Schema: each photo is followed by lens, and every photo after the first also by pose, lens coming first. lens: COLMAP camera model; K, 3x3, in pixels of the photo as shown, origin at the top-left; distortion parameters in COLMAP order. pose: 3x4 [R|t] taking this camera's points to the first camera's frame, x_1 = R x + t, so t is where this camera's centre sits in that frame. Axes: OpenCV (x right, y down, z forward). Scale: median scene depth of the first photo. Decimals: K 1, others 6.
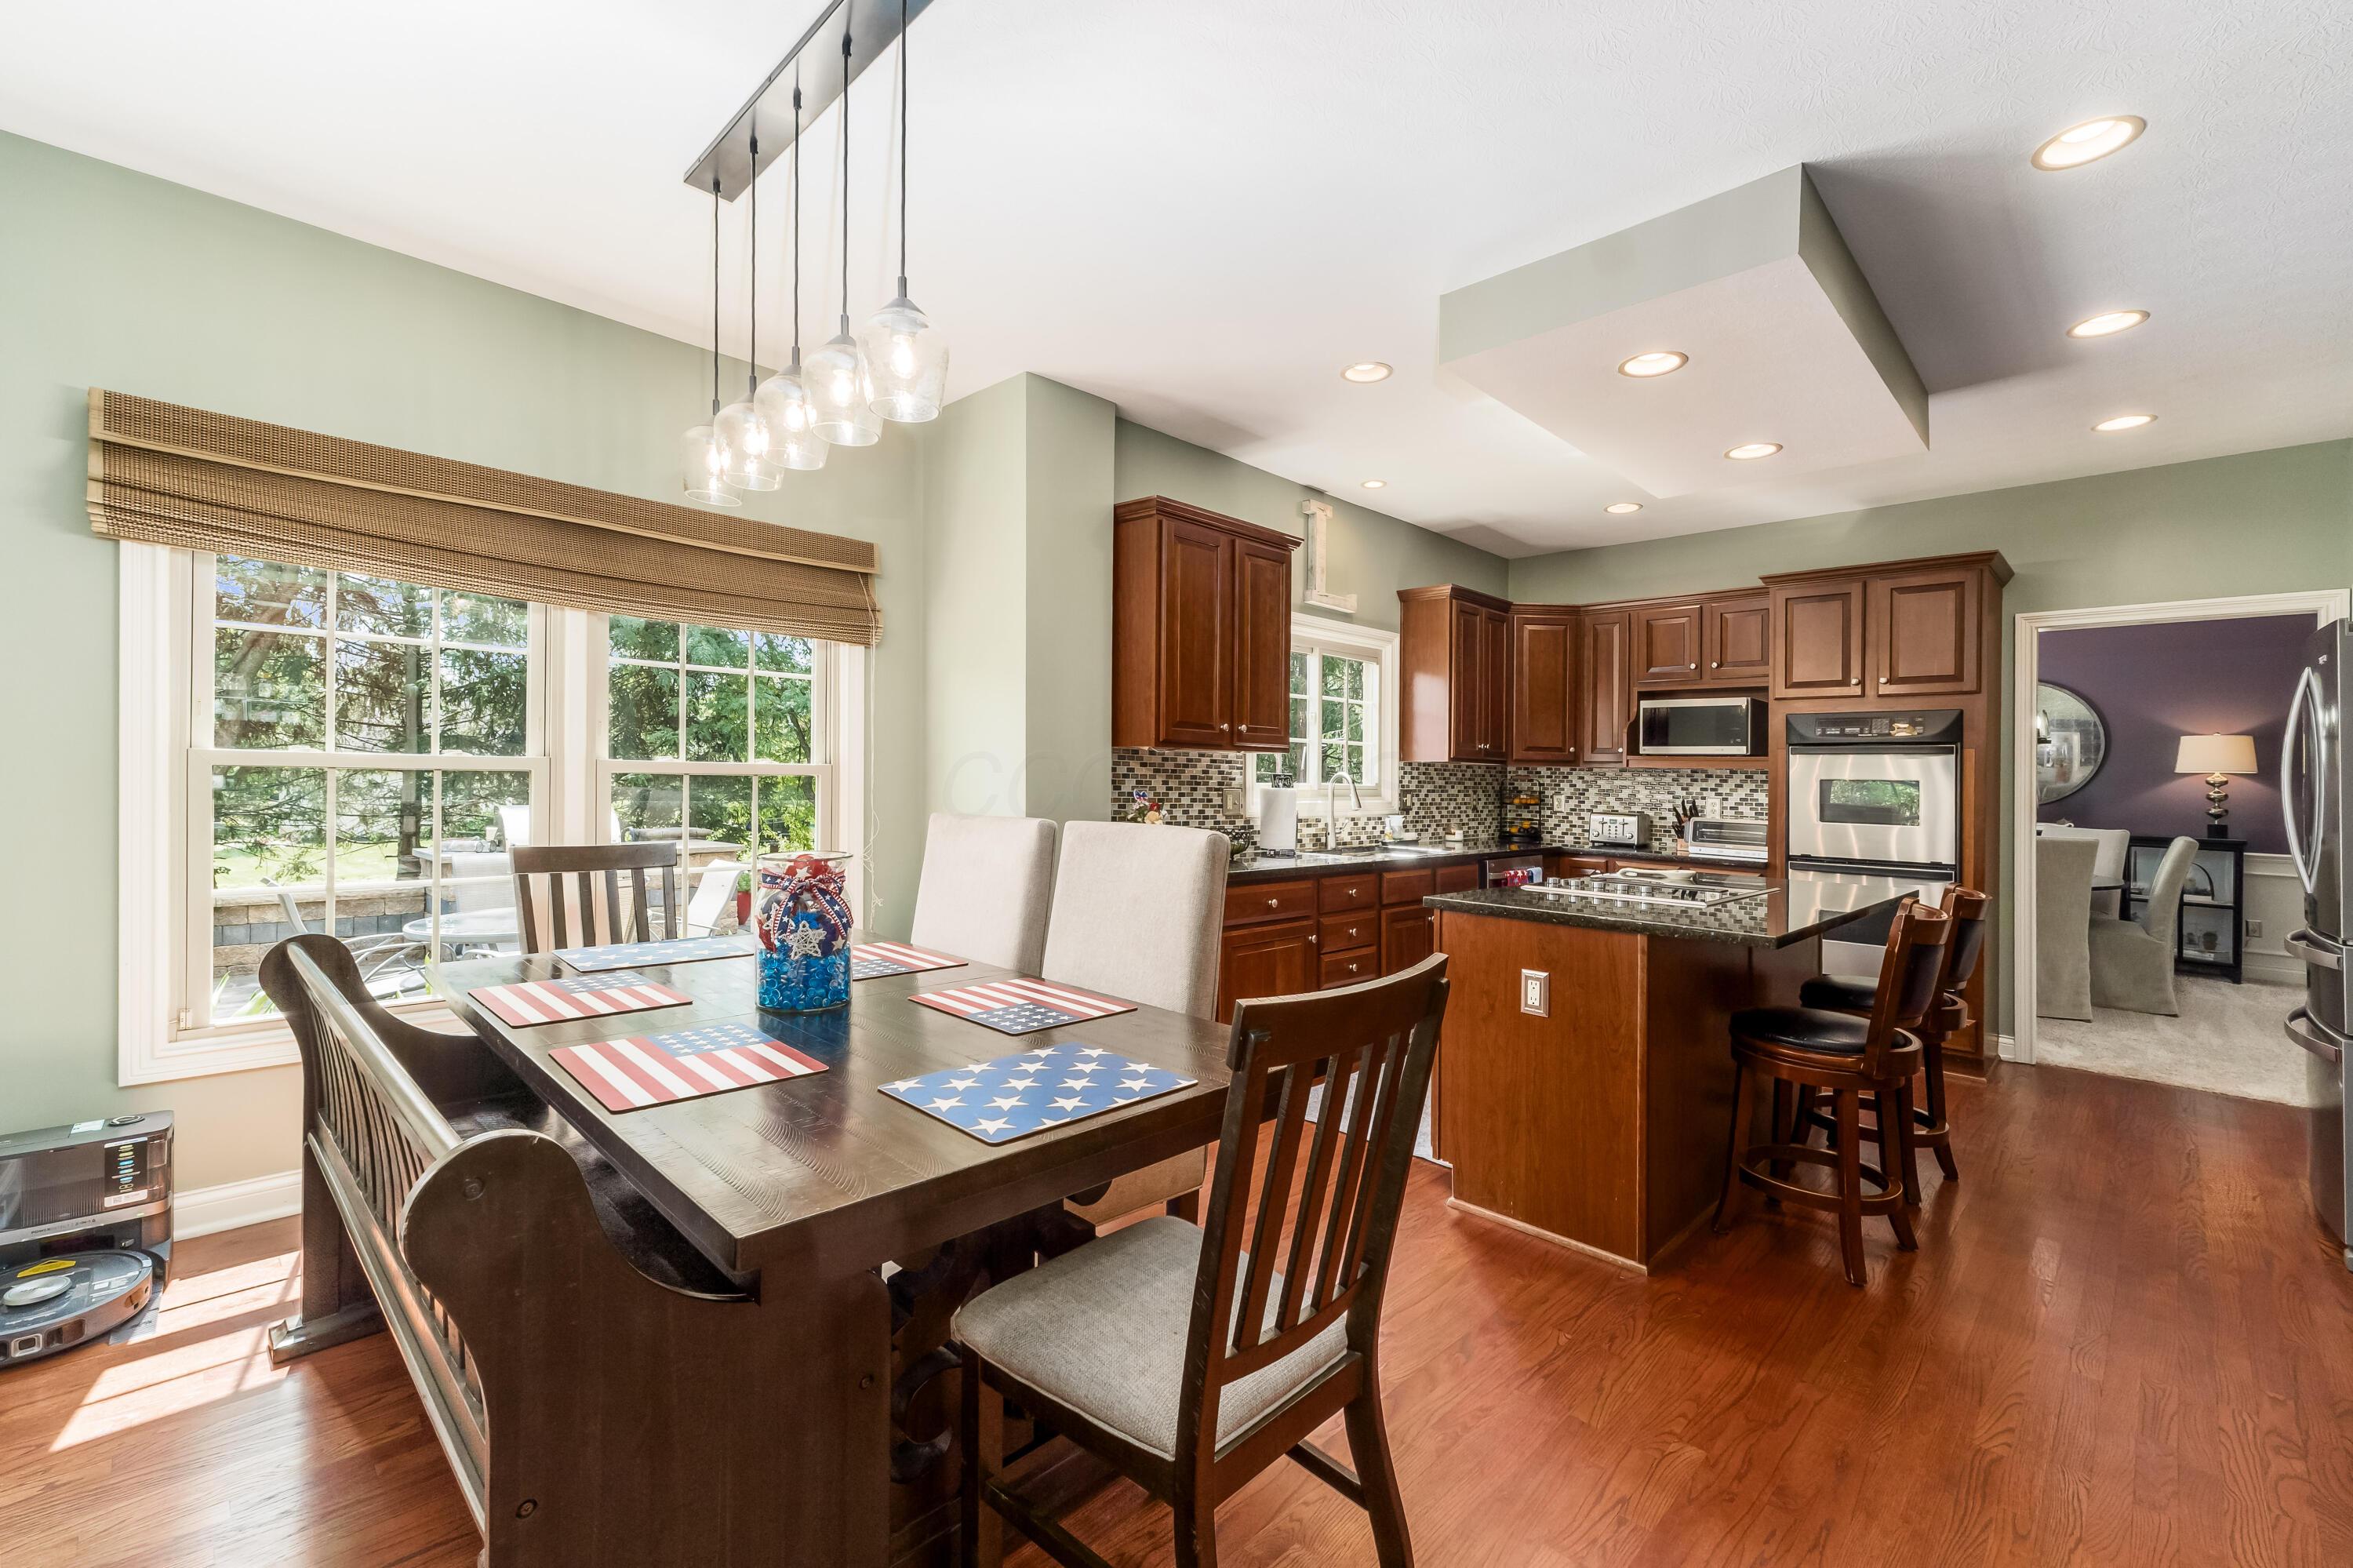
lens RADIAL K [[999.6, 0, 1194.5], [0, 999.6, 751.5], [0, 0, 1]] dist [0.008064, -0.001228]
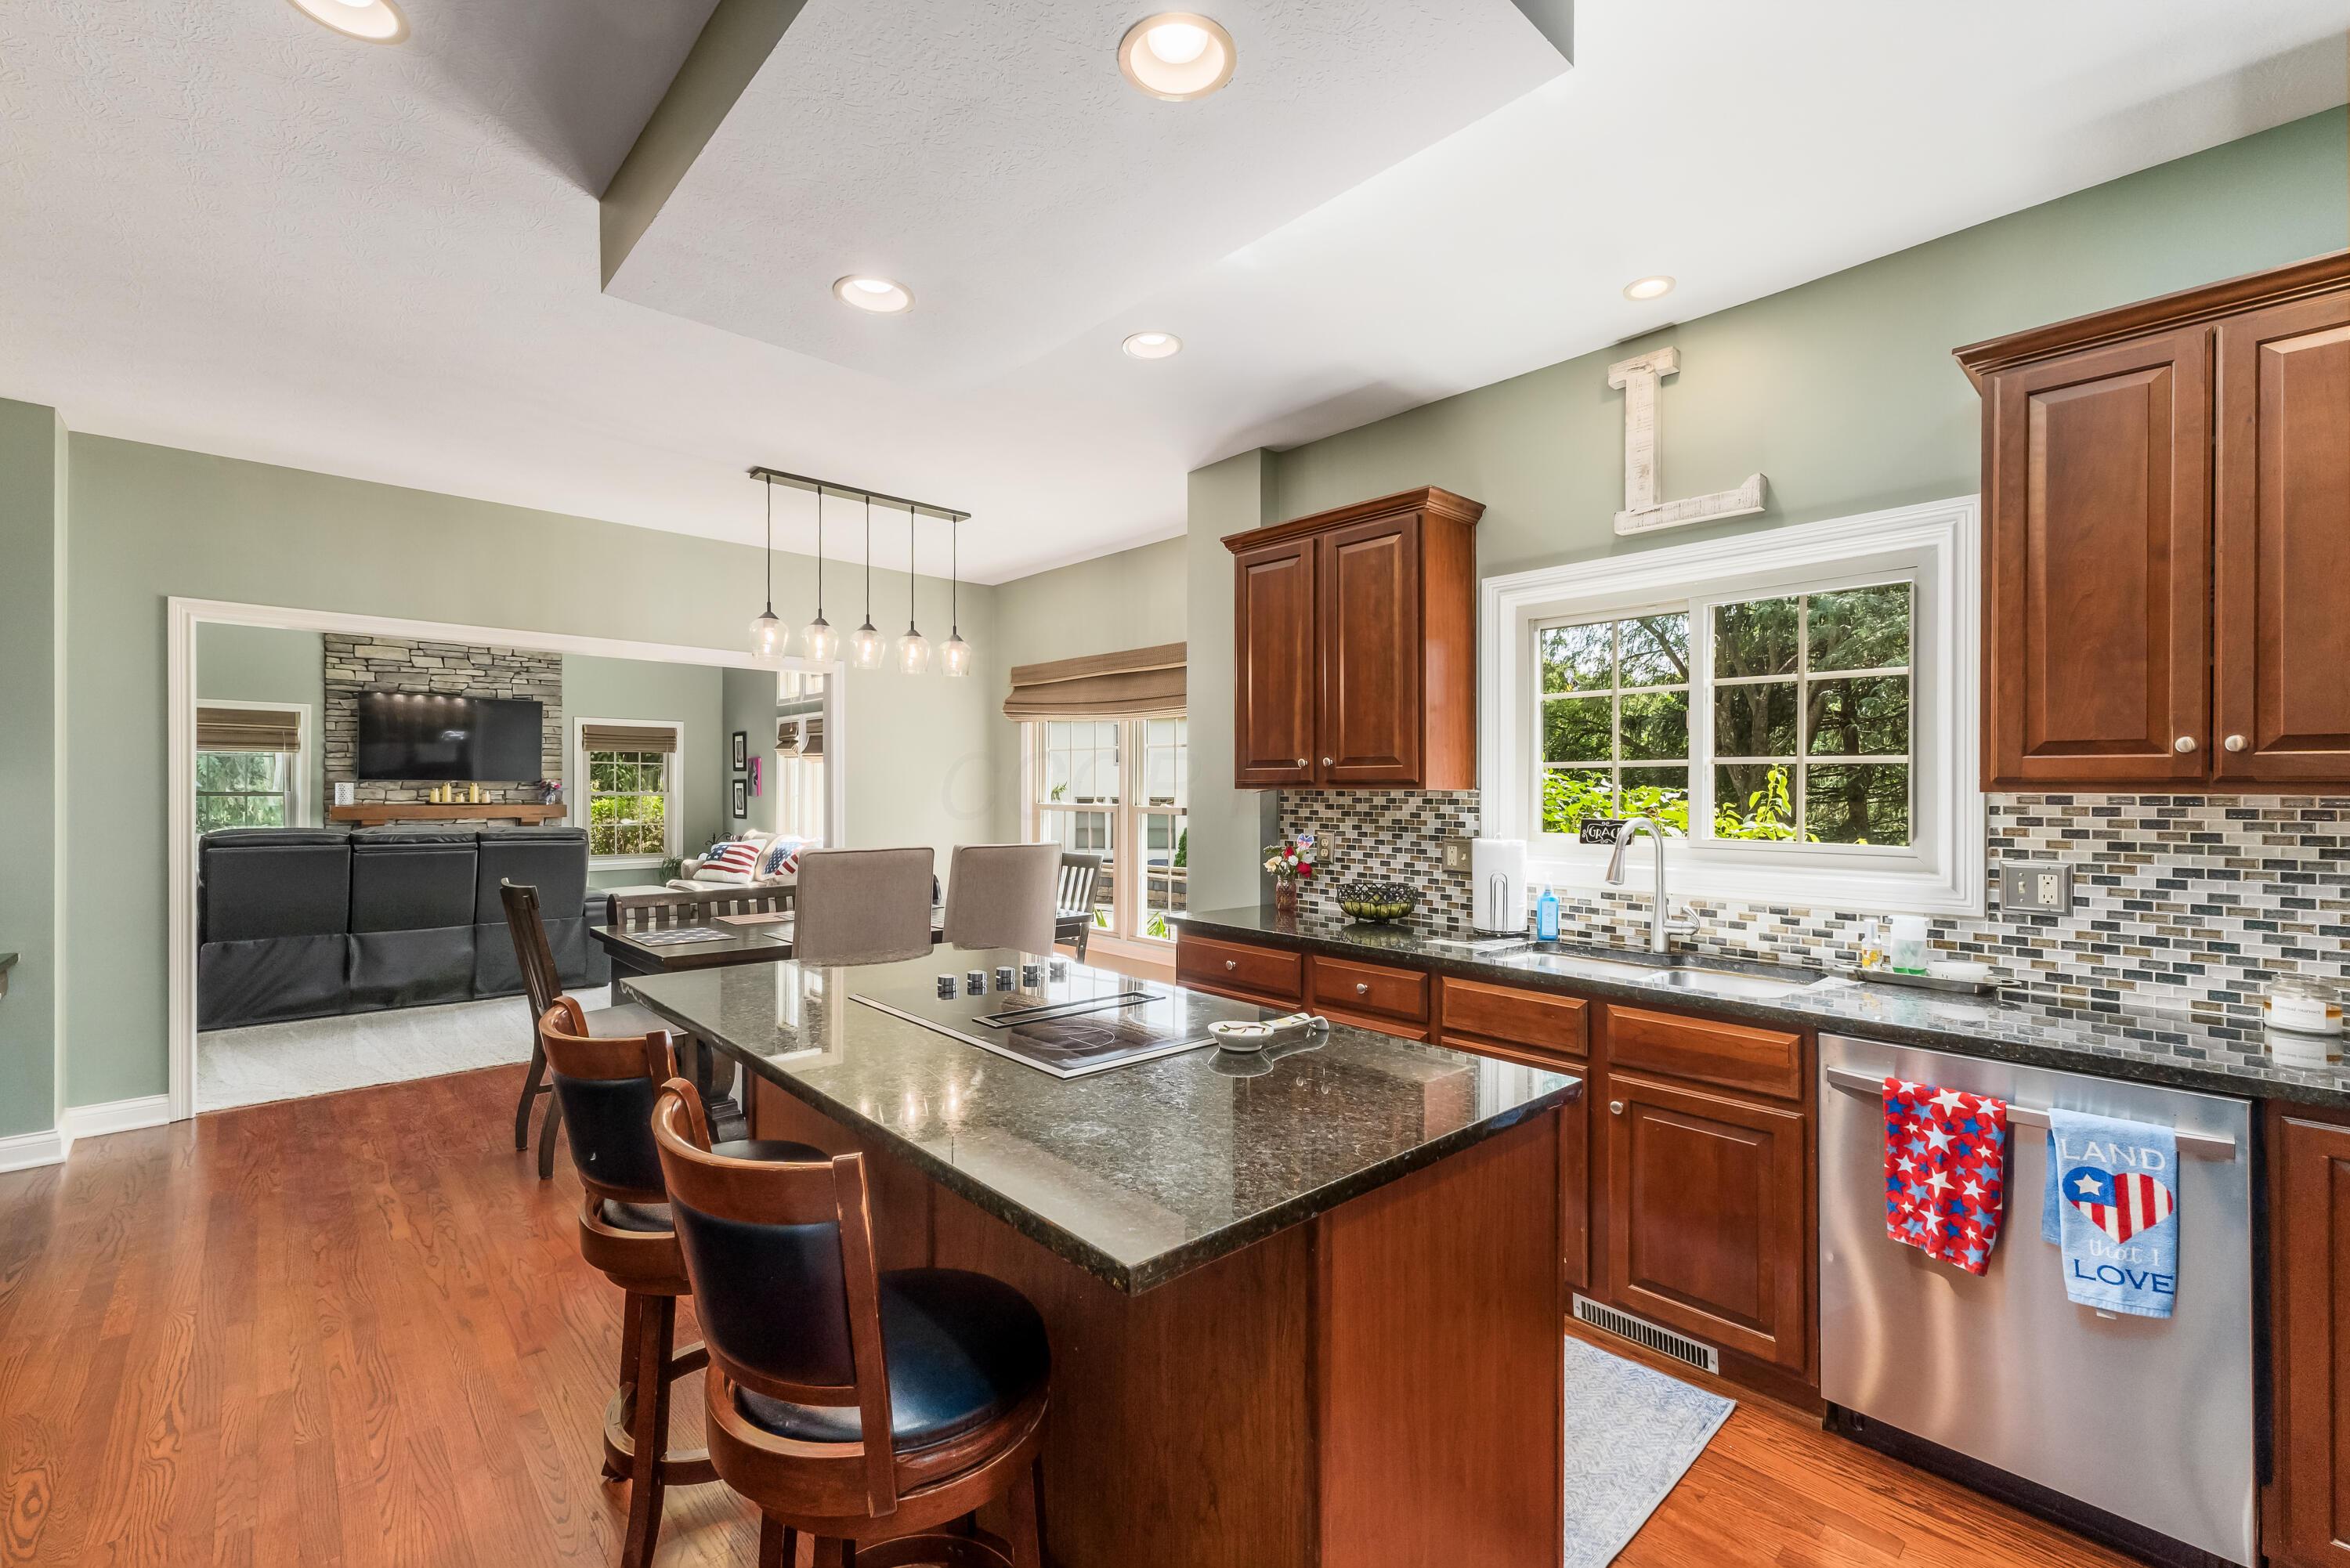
lens RADIAL K [[998.2, 0, 1140.5], [0, 998.2, 778.0], [0, 0, 1]] dist [0.008064, -0.001228]
pose [[-0.073921, -0.036075, -0.996611, 0.738791], [0.013463, 0.999218, -0.037168, 0.015871], [0.997173, -0.016165, -0.073377, 0.763850]]
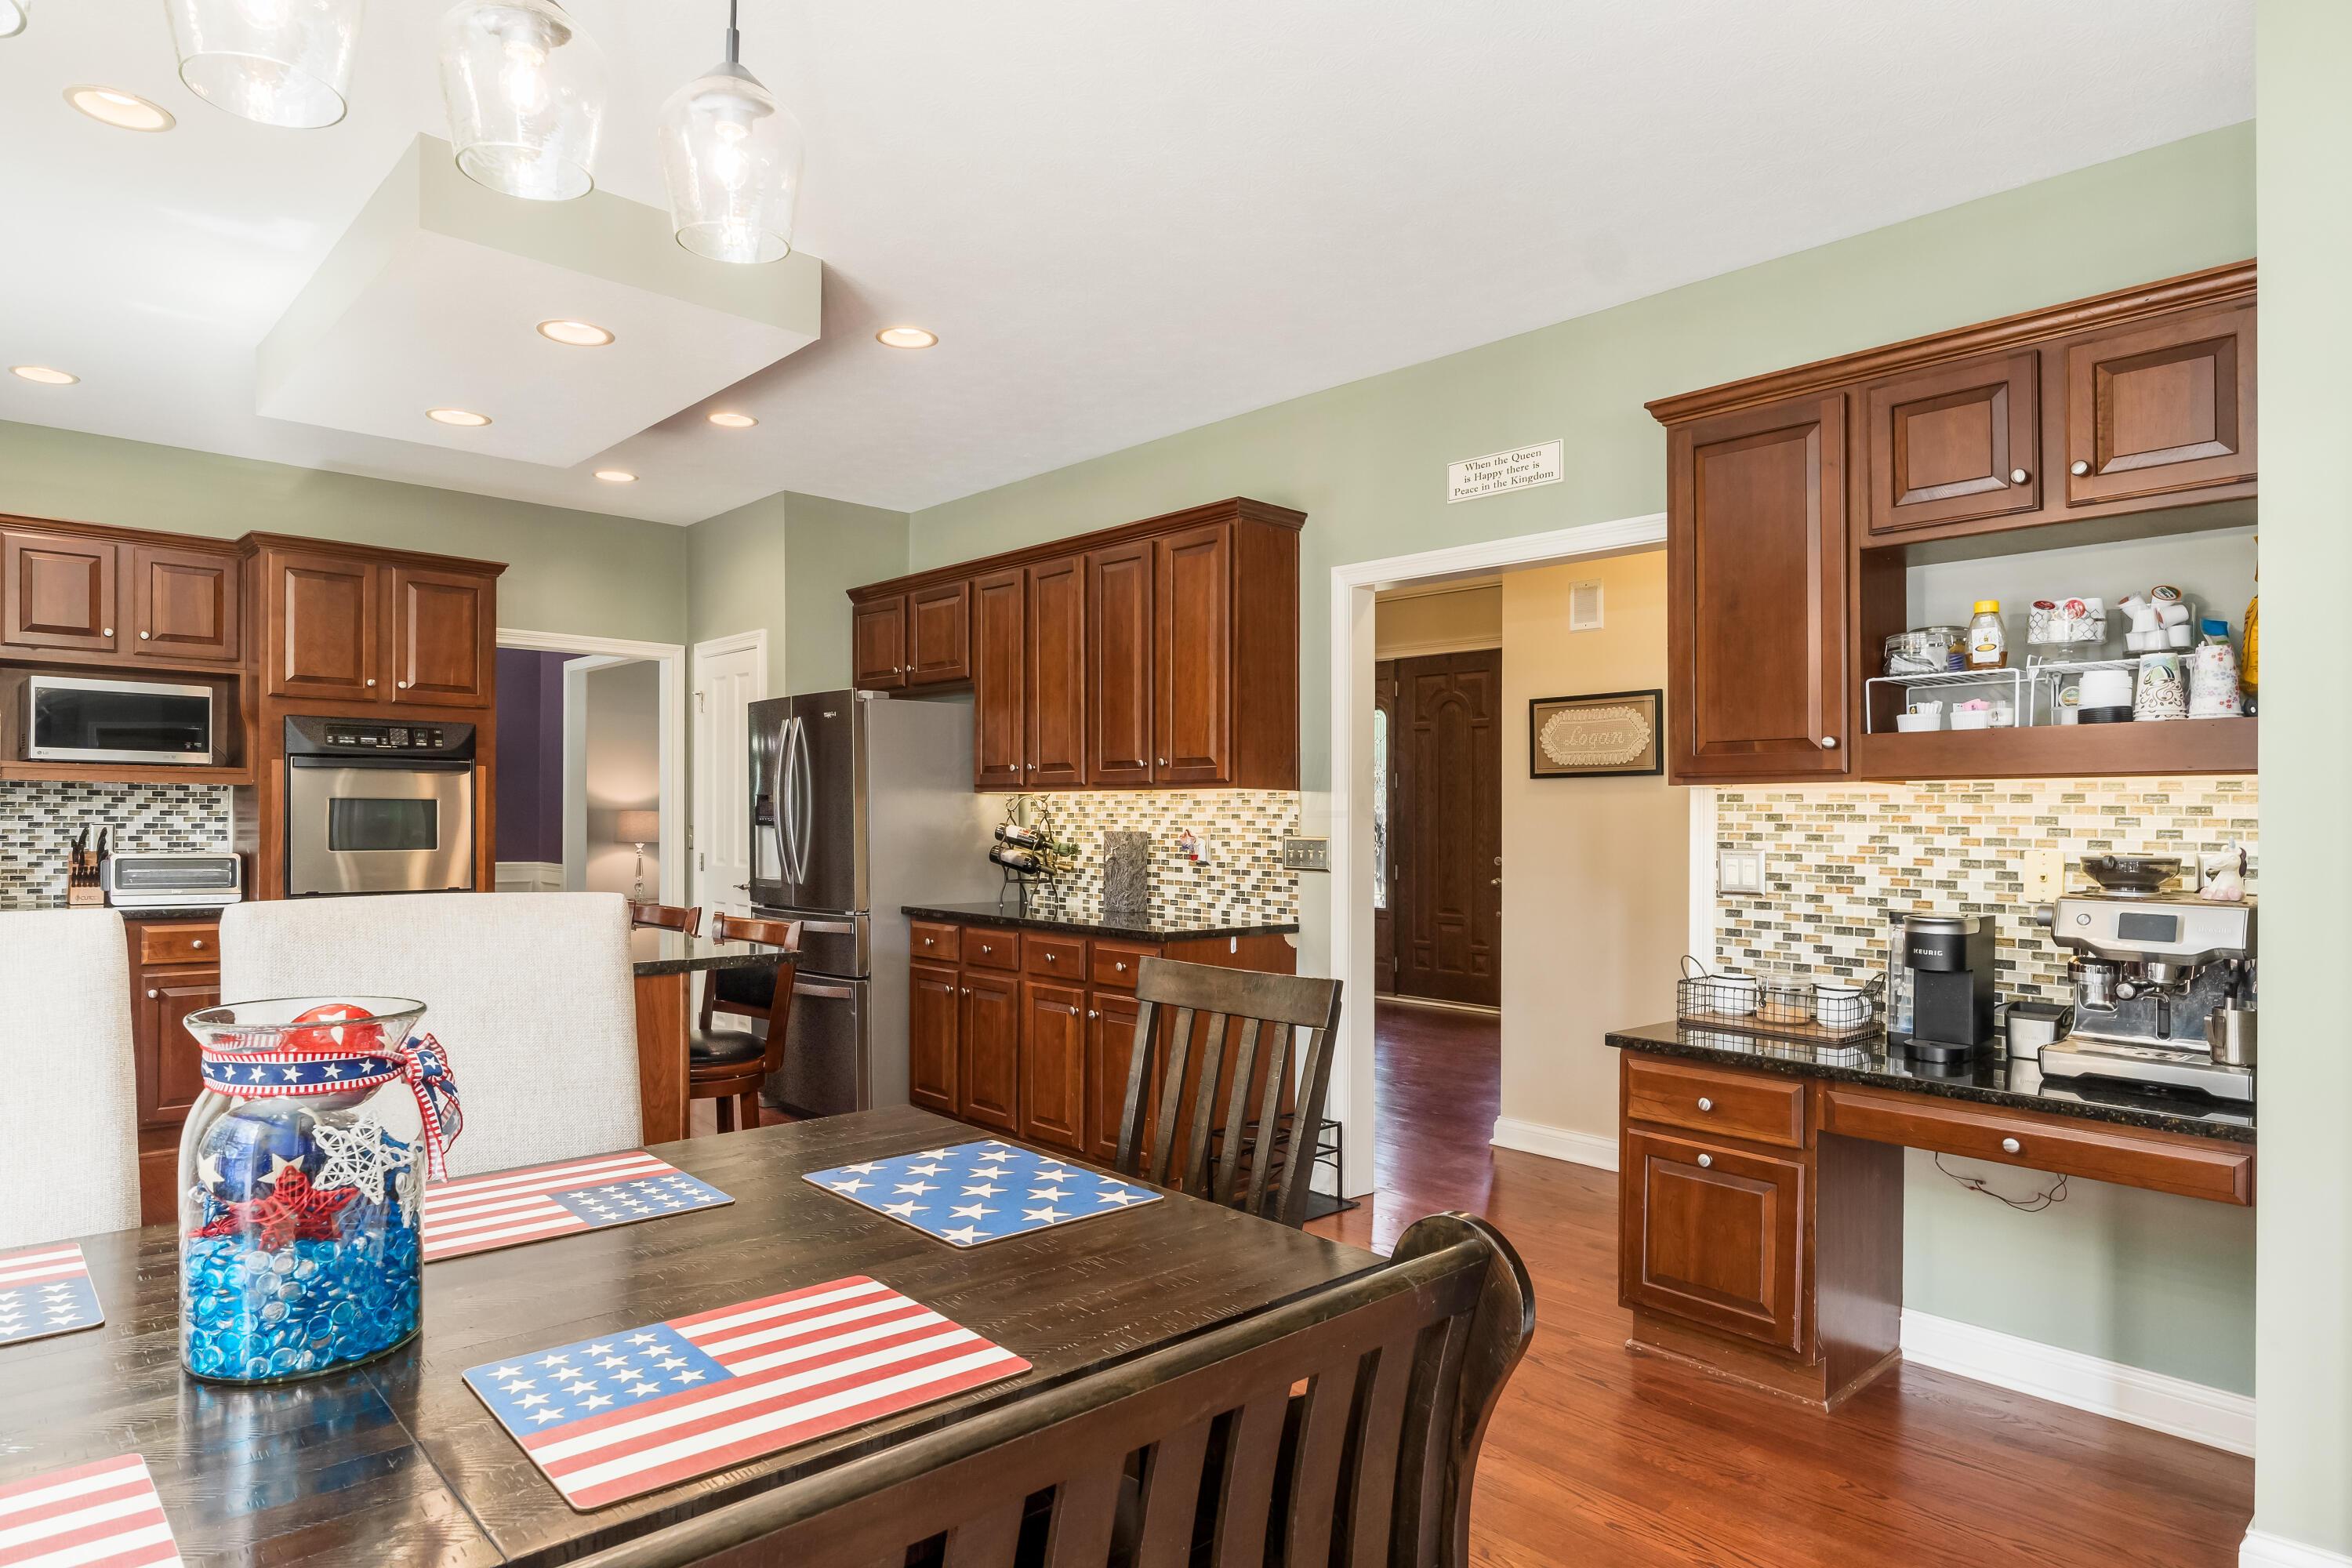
lens RADIAL K [[1357.2, 0, 1155.8], [0, 1357.2, 778.4], [0, 0, 1]] dist [0.000103, -0.000256]
pose [[0.059899, 0.005025, 0.998192, -0.421294], [-0.031454, 0.999500, -0.003144, -0.005774], [-0.997709, -0.031208, 0.060027, 0.254801]]
